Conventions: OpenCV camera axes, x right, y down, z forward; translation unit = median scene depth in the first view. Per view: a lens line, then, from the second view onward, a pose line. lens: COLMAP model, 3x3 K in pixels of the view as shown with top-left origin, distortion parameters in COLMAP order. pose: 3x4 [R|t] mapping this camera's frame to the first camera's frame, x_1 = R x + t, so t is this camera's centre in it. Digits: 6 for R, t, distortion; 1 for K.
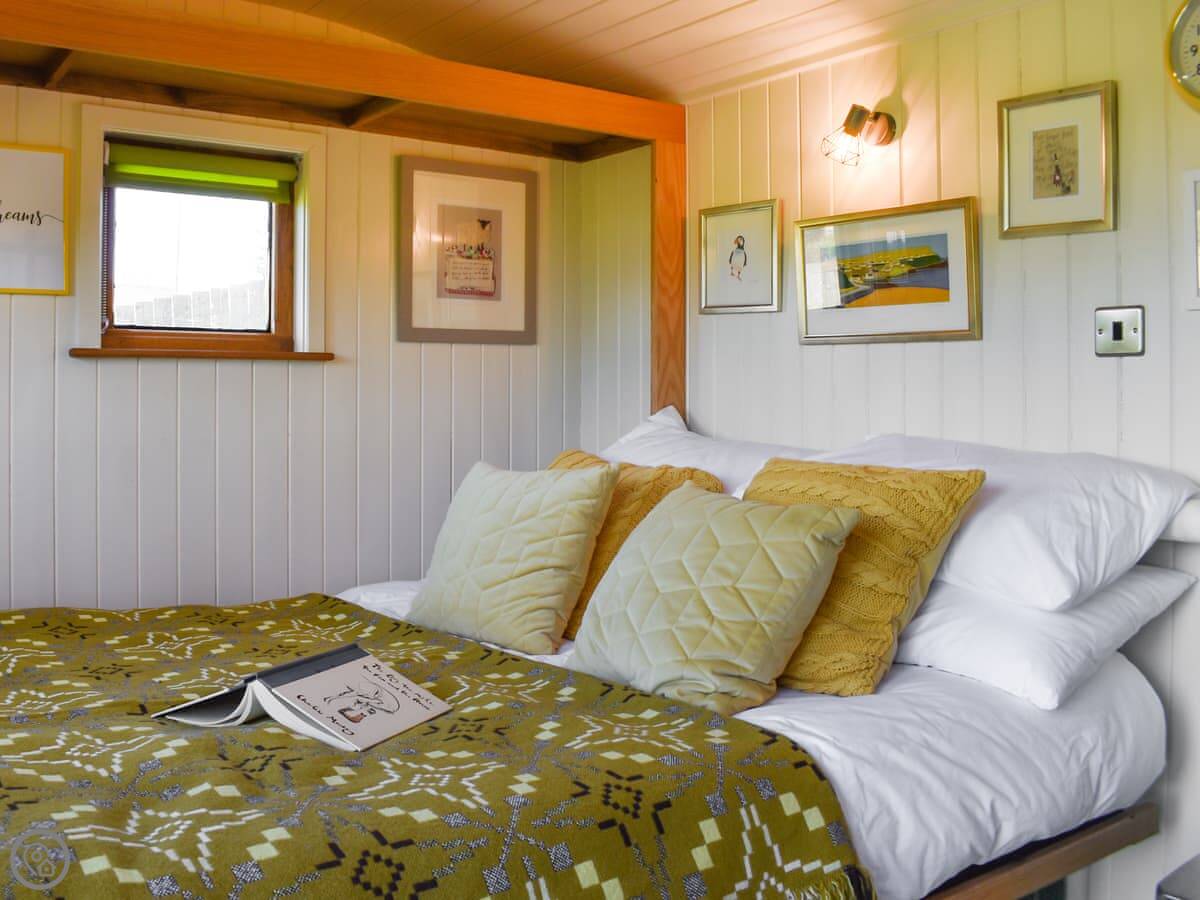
lens RADIAL K [[1101.4, 0, 532.4], [0, 1101.4, 400.0], [0, 0, 1]] dist [-0.093597, -0.016576]
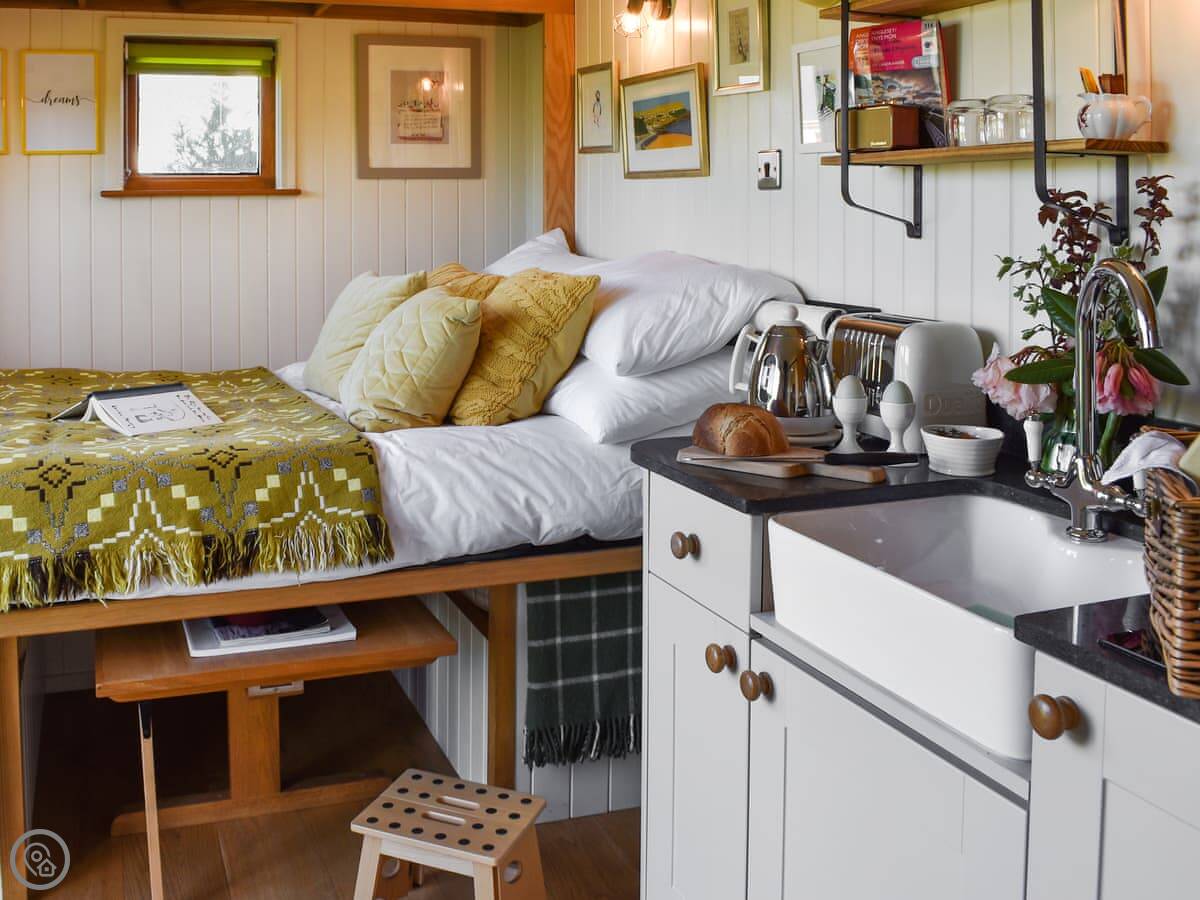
lens RADIAL K [[1142.3, 0, 573.3], [0, 1142.3, 261.6], [0, 0, 1]] dist [-0.112987, -0.012526]
pose [[0.975635, 0.002067, -0.219391, 0.696994], [0.006536, 0.999238, 0.038479, -0.009509], [0.219303, -0.038976, 0.974878, -0.424536]]
